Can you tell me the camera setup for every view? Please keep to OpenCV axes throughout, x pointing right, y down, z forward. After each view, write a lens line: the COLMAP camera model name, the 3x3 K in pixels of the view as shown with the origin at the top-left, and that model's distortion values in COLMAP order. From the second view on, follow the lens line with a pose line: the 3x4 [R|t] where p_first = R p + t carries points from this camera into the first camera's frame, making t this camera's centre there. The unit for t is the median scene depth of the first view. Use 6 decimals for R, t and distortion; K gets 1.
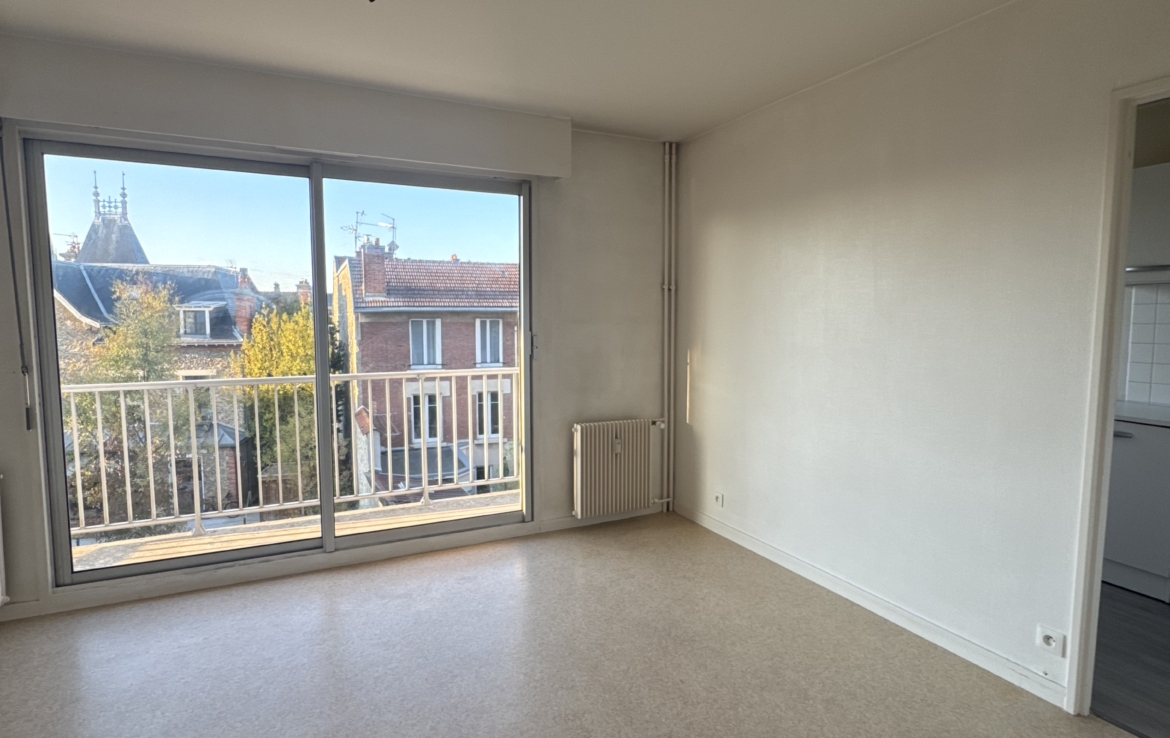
lens RADIAL K [[616.2, 0, 585.0], [0, 616.2, 369.0], [0, 0, 1]] dist [0.001196, 0.000009]
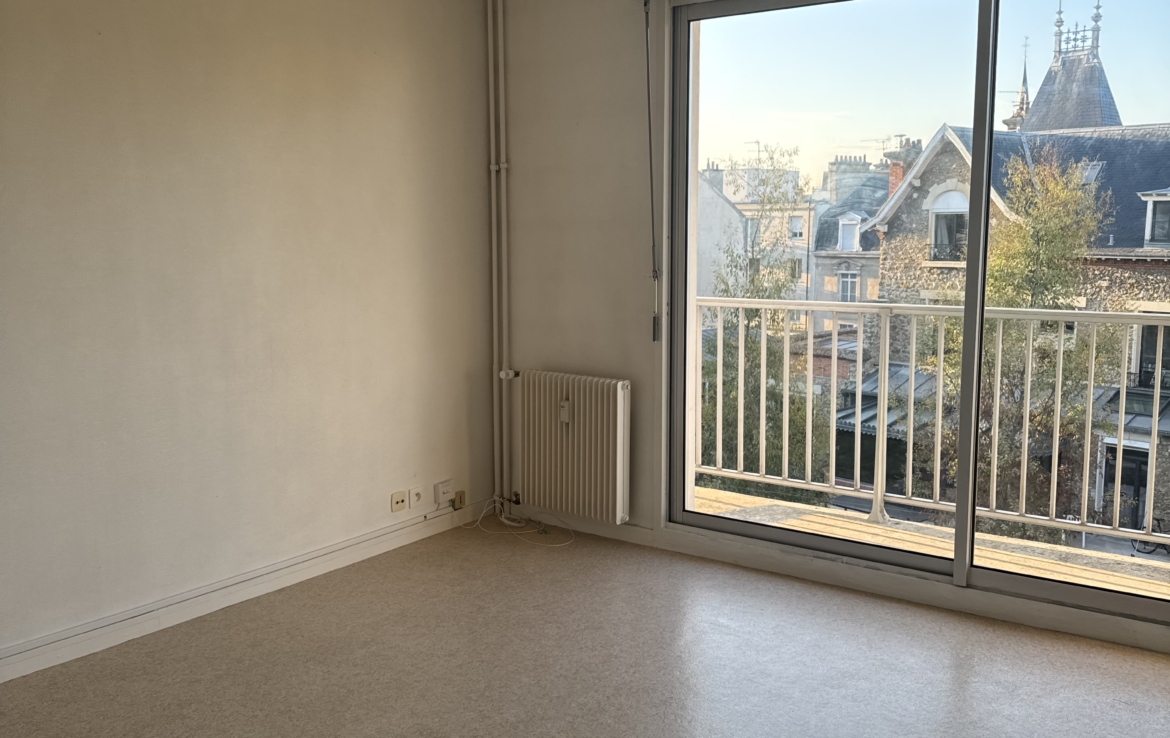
lens RADIAL K [[1085.6, 0, 589.6], [0, 1085.6, 370.1], [0, 0, 1]] dist [0.192444, -0.423909]
pose [[0.469757, 0.116768, -0.875039, 0.315546], [-0.065860, 0.993087, 0.097165, -0.005909], [0.880335, 0.011986, 0.474200, 0.109301]]
